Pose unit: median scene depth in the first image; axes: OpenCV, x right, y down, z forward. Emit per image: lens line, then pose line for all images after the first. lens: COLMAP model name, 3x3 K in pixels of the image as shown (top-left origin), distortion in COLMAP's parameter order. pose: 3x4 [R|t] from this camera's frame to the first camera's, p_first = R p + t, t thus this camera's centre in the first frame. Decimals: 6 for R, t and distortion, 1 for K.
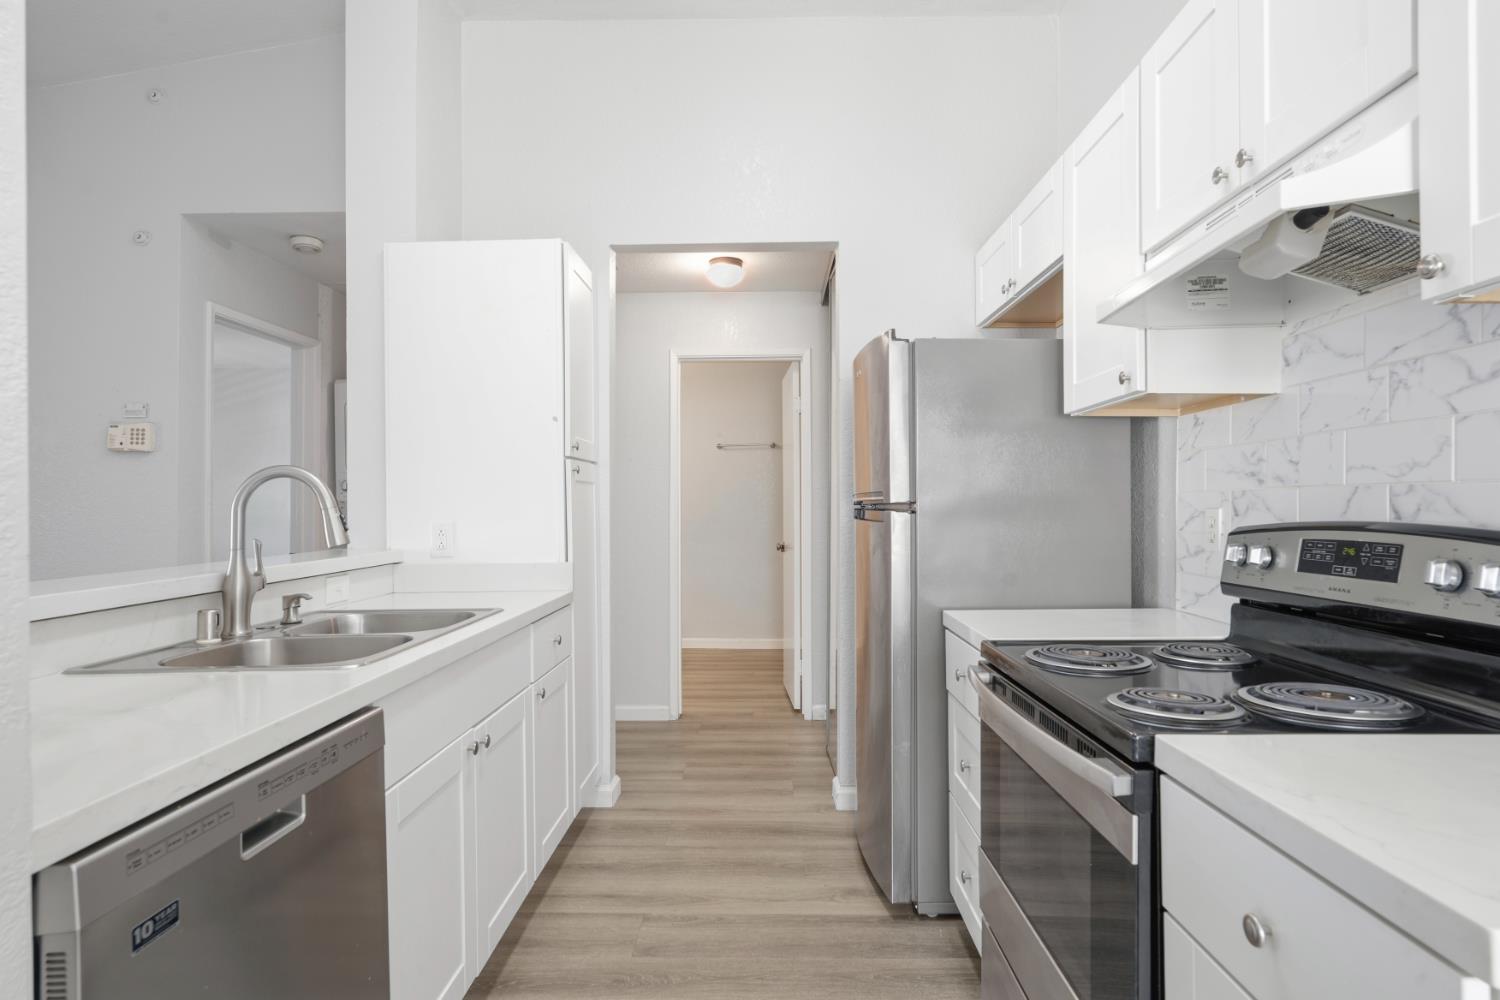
lens RADIAL K [[788.0, 0, 754.1], [0, 788.0, 501.1], [0, 0, 1]] dist [-0.006392, -0.000096]
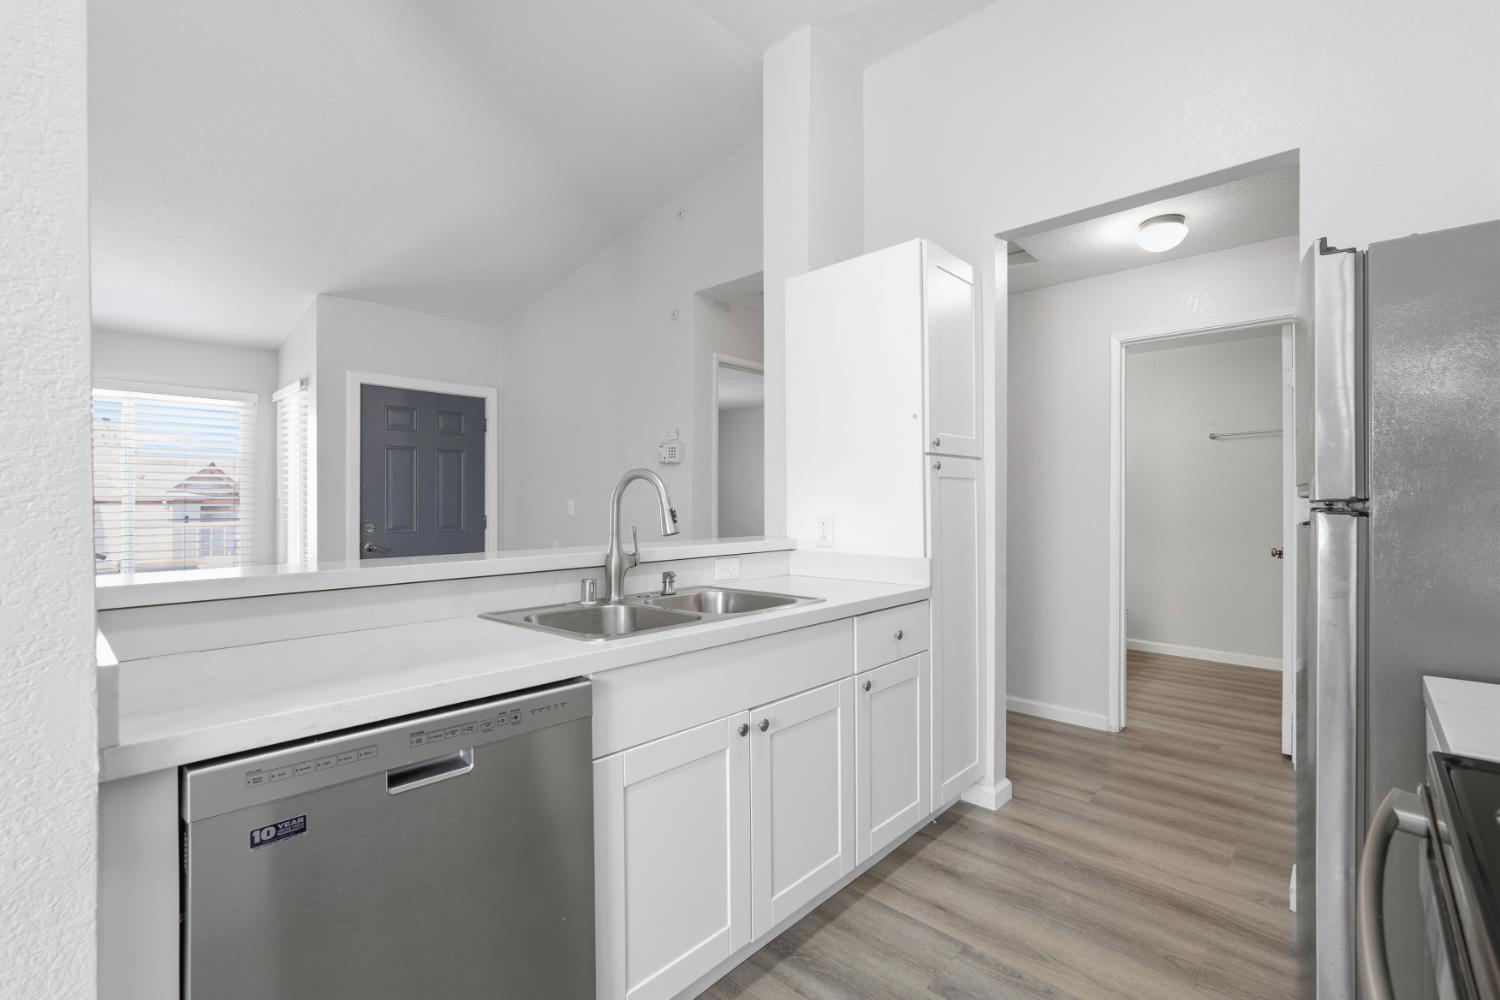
lens RADIAL K [[659.3, 0, 749.3], [0, 659.3, 500.9], [0, 0, 1]] dist [-0.014796, 0.007099]
pose [[0.742036, 0.003693, -0.670350, 0.177239], [0.000623, 0.999981, 0.006198, -0.000756], [0.670360, -0.005017, 0.742019, 0.249372]]
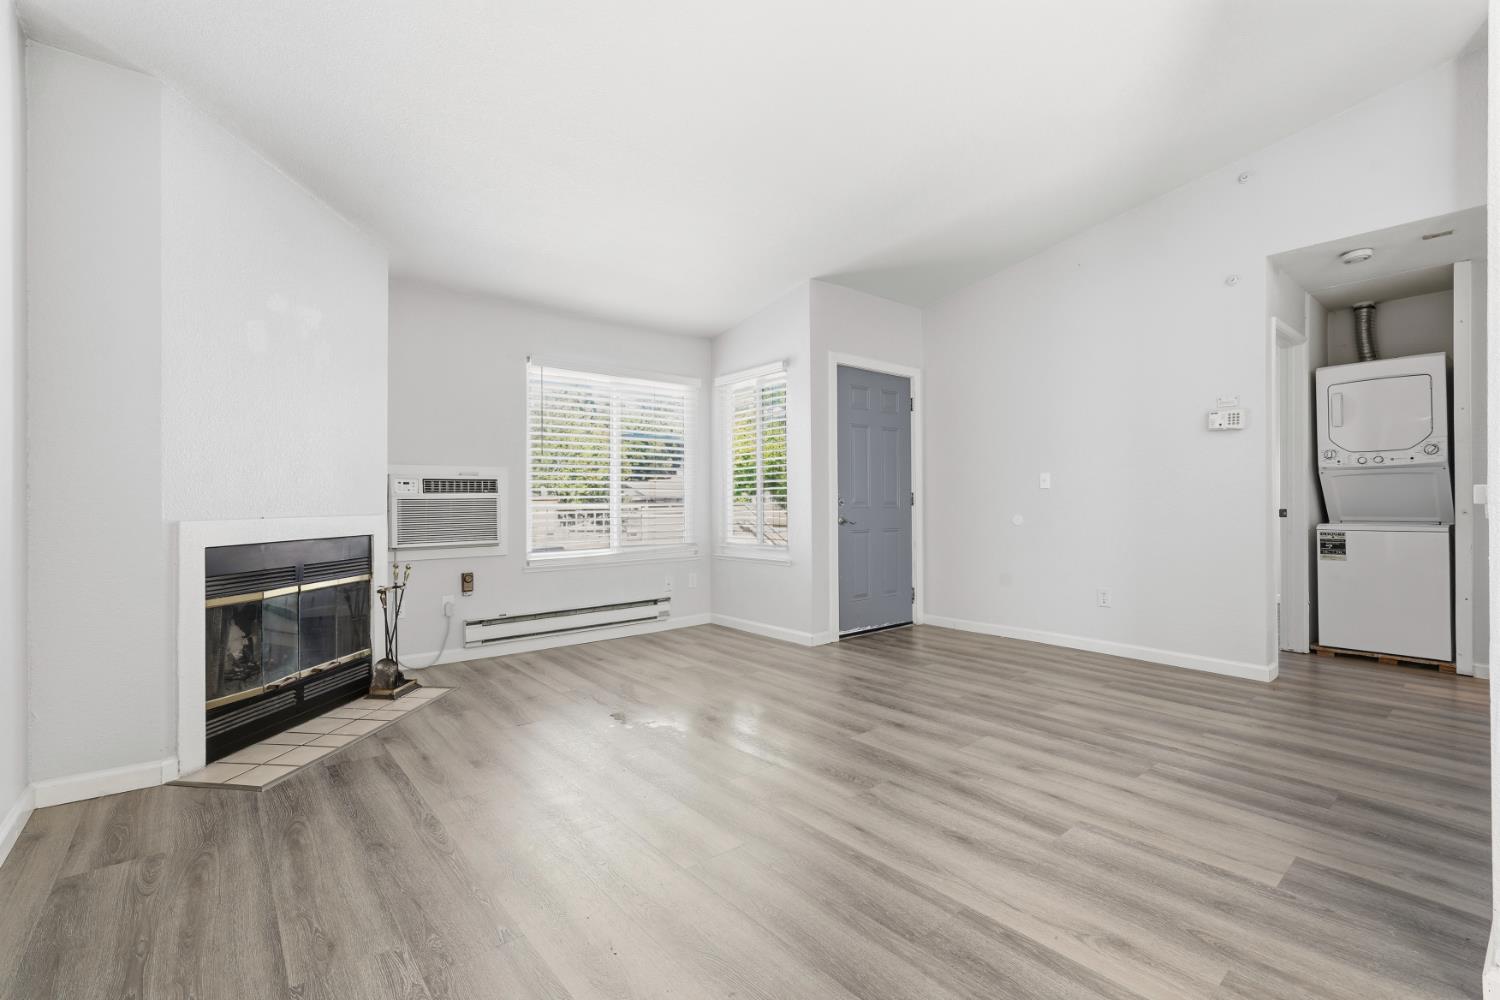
lens RADIAL K [[659.3, 0, 751.5], [0, 659.3, 499.0], [0, 0, 1]] dist [-0.014796, 0.007099]
pose [[0.651873, -0.002328, -0.758324, -0.587365], [0.005976, 0.999980, 0.002067, 0.073931], [0.758304, -0.005879, 0.651874, -0.587791]]
